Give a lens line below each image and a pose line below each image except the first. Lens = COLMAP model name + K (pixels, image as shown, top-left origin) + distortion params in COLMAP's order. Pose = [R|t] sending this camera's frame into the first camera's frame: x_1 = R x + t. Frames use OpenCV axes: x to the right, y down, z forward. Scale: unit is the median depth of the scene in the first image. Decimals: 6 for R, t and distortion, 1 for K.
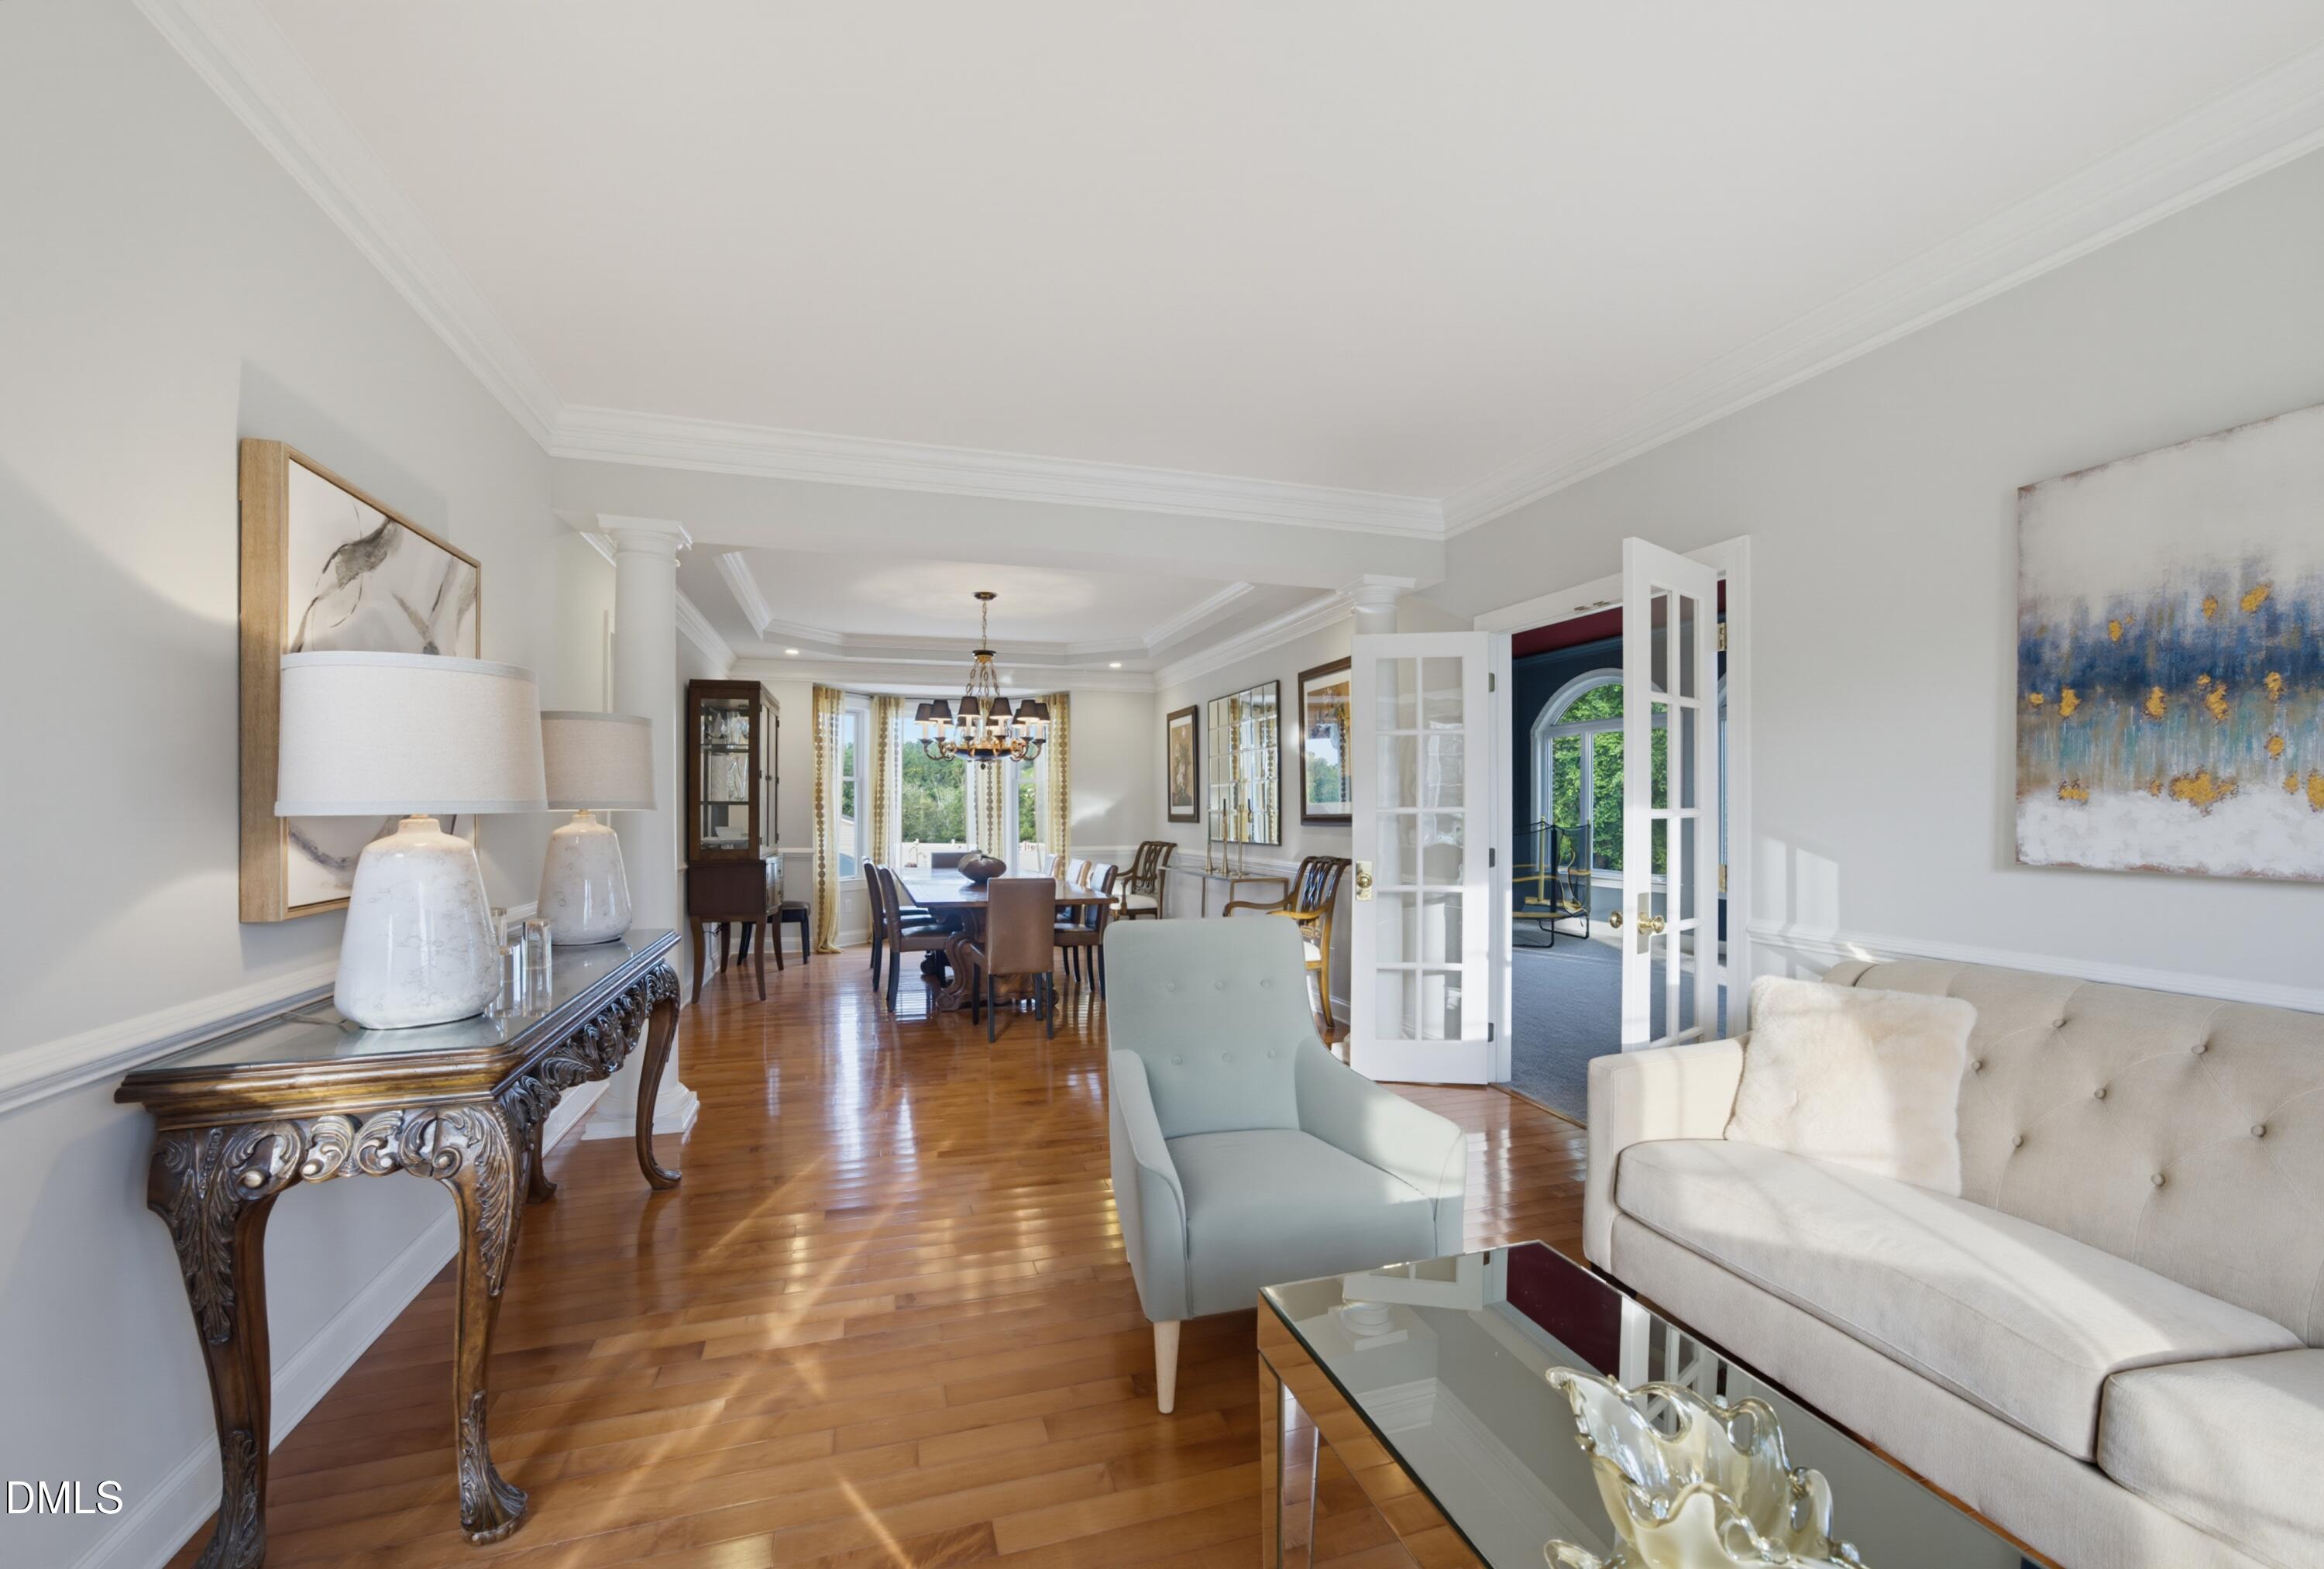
lens RADIAL K [[968.7, 0, 1156.5], [0, 968.7, 778.6], [0, 0, 1]] dist [0.005272, 0.001283]
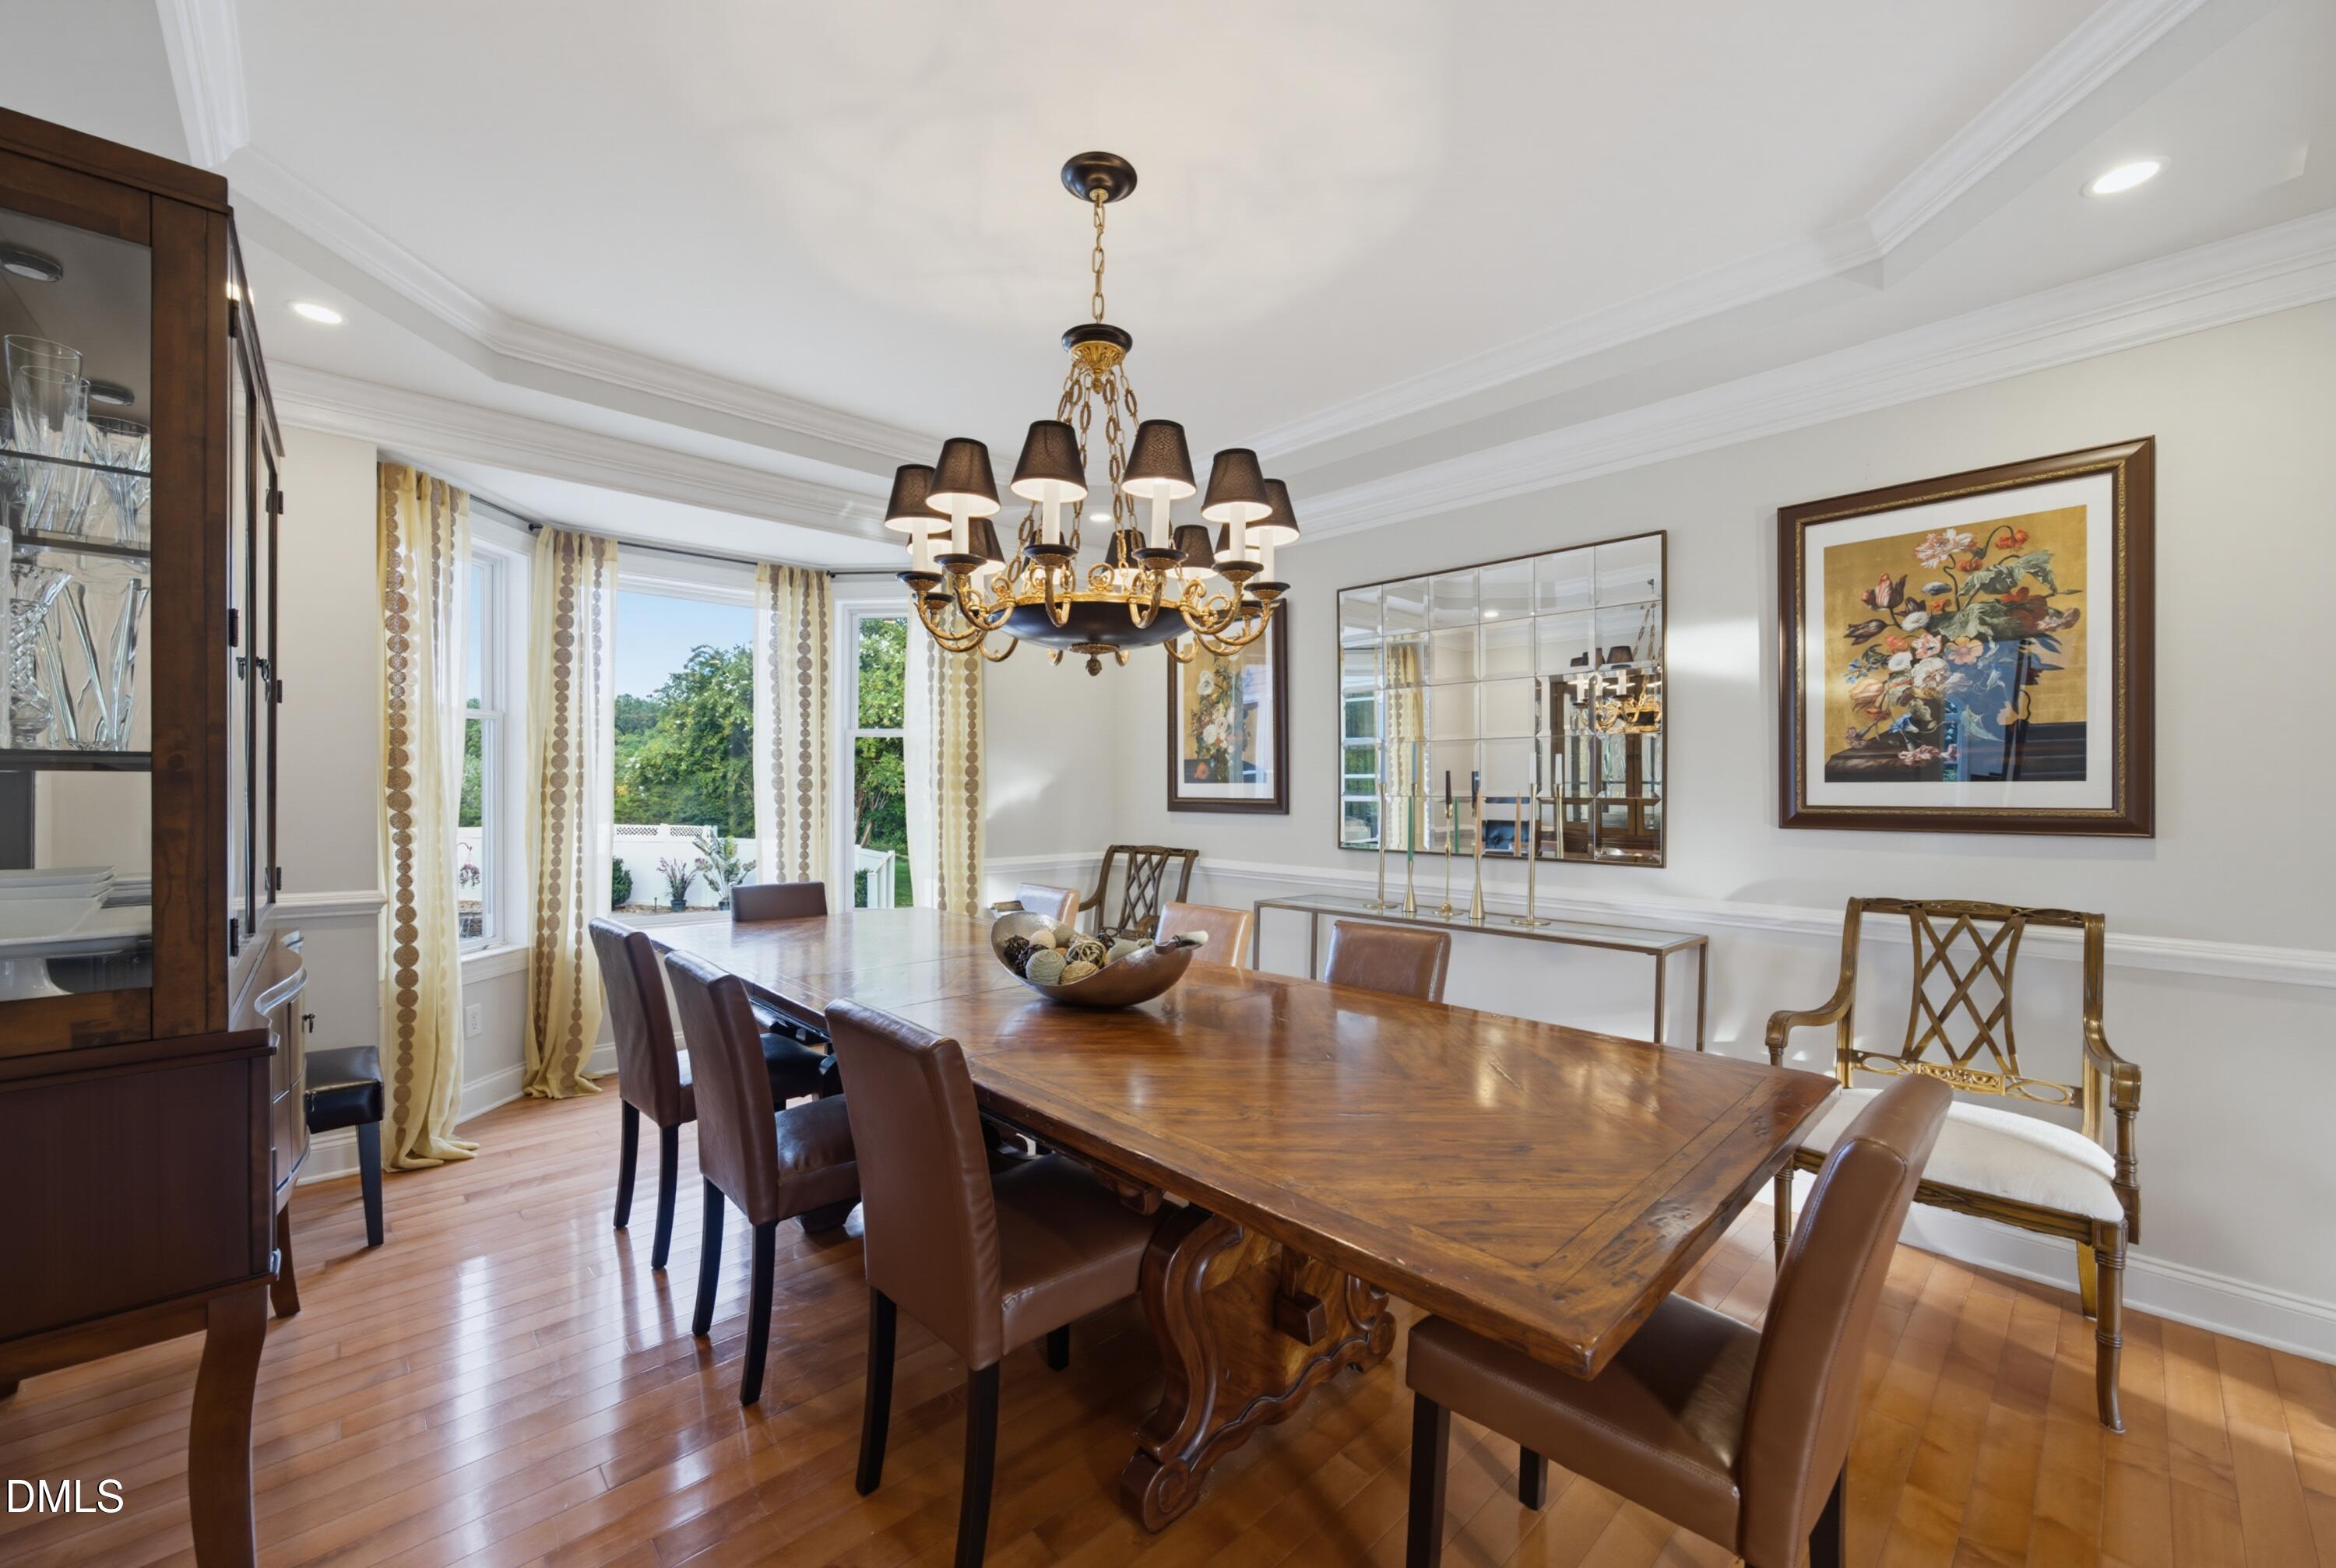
lens RADIAL K [[916.4, 0, 1184.3], [0, 916.4, 771.2], [0, 0, 1]] dist [0.001556, 0.001791]
pose [[0.895410, 0.014777, 0.444998, -0.711704], [-0.021714, 0.999709, 0.010496, 0.048545], [-0.444713, -0.019061, 0.895470, 1.655411]]
